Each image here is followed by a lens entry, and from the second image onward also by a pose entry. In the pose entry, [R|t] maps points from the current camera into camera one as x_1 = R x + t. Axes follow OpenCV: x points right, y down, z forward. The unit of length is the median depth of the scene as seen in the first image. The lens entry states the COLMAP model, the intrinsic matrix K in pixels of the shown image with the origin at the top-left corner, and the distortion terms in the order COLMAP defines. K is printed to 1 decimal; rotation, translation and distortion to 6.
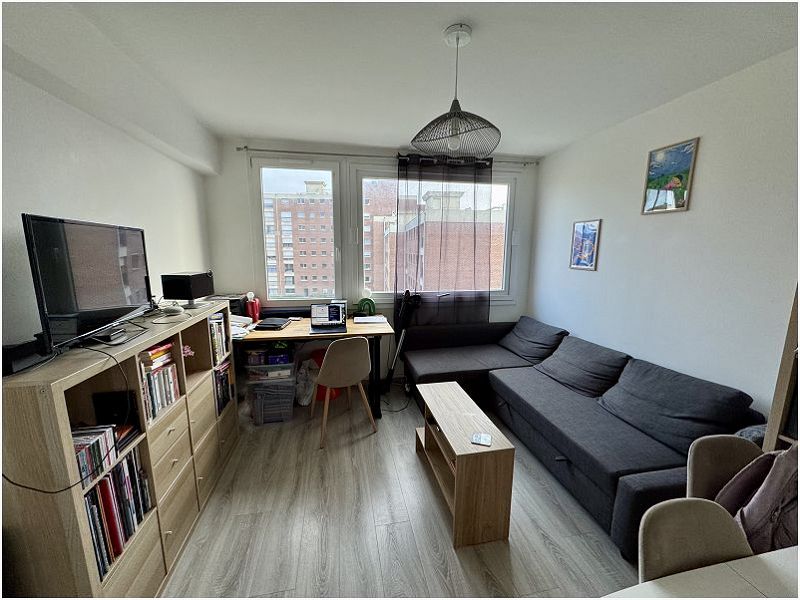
lens RADIAL K [[316.1, 0, 399.2], [0, 316.1, 300.4], [0, 0, 1]] dist [-0.007488, 0.000083]
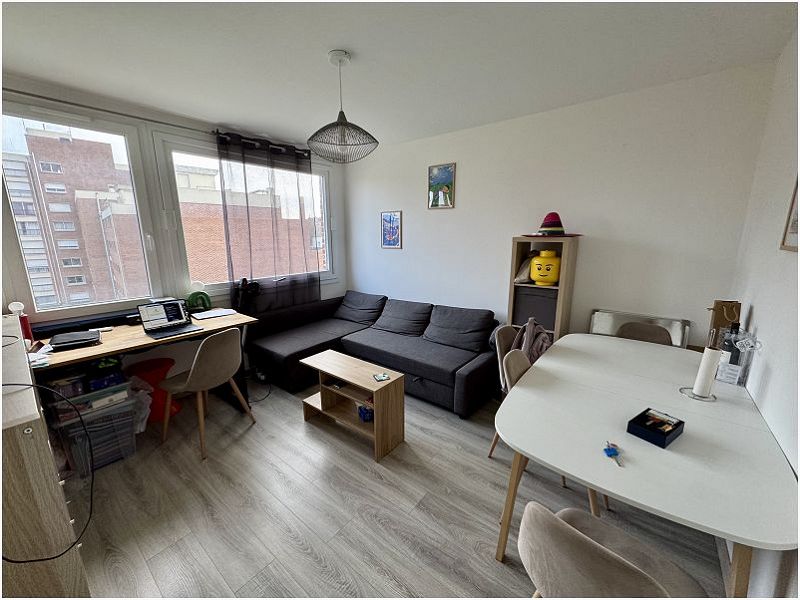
lens RADIAL K [[316.1, 0, 400.1], [0, 316.1, 301.0], [0, 0, 1]] dist [-0.007488, 0.000083]
pose [[0.754941, -0.146356, 0.639252, -0.293636], [0.115673, 0.989213, 0.089873, 0.005921], [-0.645510, 0.006096, 0.763728, -0.044484]]
